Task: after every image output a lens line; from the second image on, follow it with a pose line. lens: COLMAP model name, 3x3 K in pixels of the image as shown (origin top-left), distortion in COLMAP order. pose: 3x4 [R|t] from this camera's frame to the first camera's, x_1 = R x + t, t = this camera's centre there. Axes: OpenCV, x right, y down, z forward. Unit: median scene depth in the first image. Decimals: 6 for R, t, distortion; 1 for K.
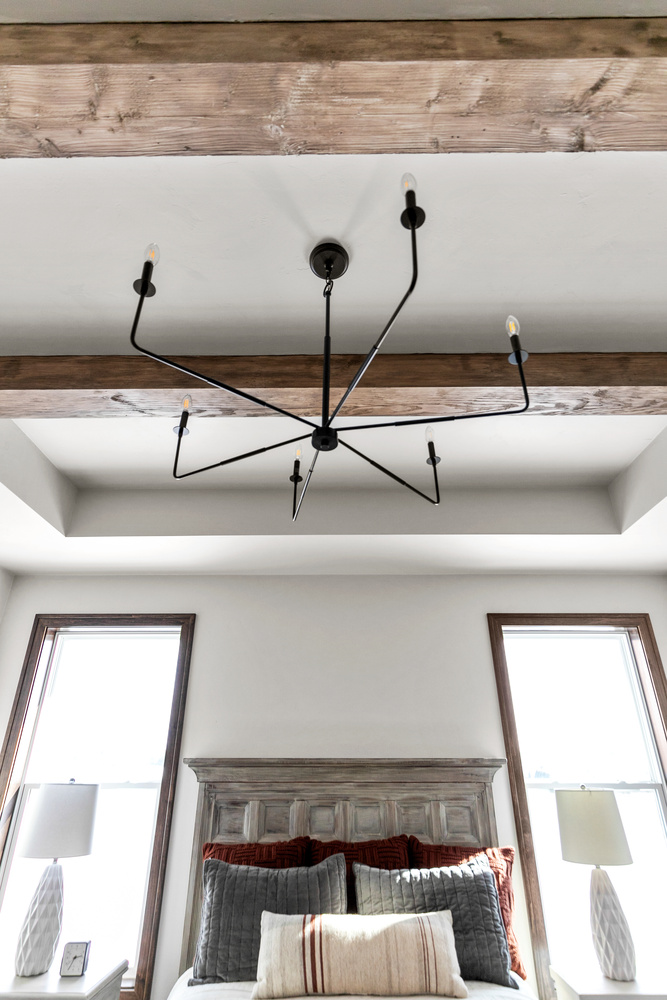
lens RADIAL K [[515.2, 0, 335.3], [0, 515.2, 502.9], [0, 0, 1]] dist [-0.004174, 0.002074]
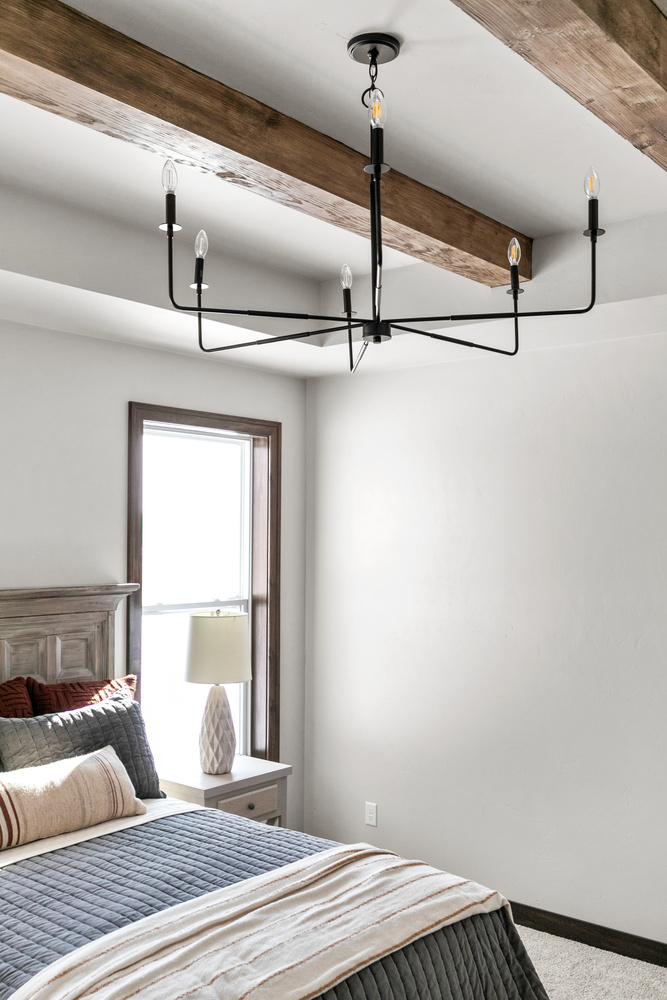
lens RADIAL K [[959.5, 0, 333.2], [0, 959.5, 500.0], [0, 0, 1]] dist [0.007861, 0.000000]
pose [[0.631675, 0.032868, 0.774536, -0.796874], [-0.359644, 0.897506, 0.255223, -0.151027], [-0.686762, -0.439775, 0.578753, -0.047601]]
